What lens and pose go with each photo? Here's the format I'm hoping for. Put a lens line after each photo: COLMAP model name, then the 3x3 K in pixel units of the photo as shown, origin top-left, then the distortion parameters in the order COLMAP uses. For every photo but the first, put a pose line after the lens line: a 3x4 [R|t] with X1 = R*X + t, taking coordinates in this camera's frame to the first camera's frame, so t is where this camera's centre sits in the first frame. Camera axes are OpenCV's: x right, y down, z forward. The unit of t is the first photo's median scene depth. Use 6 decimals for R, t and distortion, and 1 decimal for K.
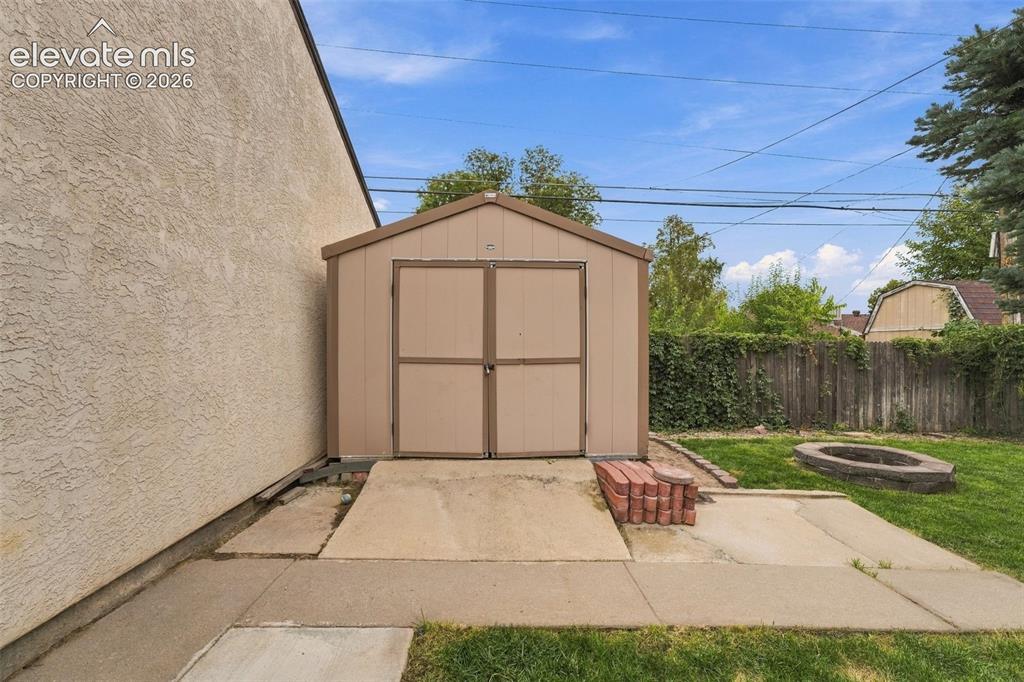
lens RADIAL K [[413.2, 0, 514.8], [0, 413.2, 343.2], [0, 0, 1]] dist [-0.031104, 0.015303]
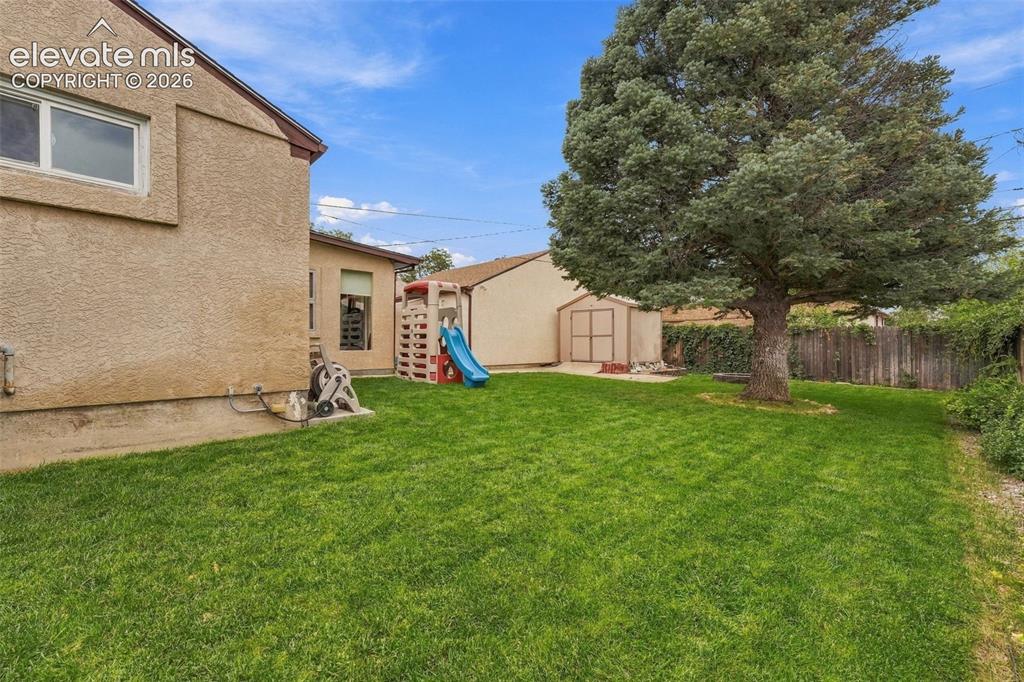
lens RADIAL K [[413.2, 0, 514.8], [0, 413.2, 343.2], [0, 0, 1]] dist [-0.031104, 0.015303]
pose [[0.695493, -0.006215, -0.718506, 2.109392], [0.006542, 0.999976, -0.002317, 0.110569], [0.718504, -0.003088, 0.695516, -2.067056]]
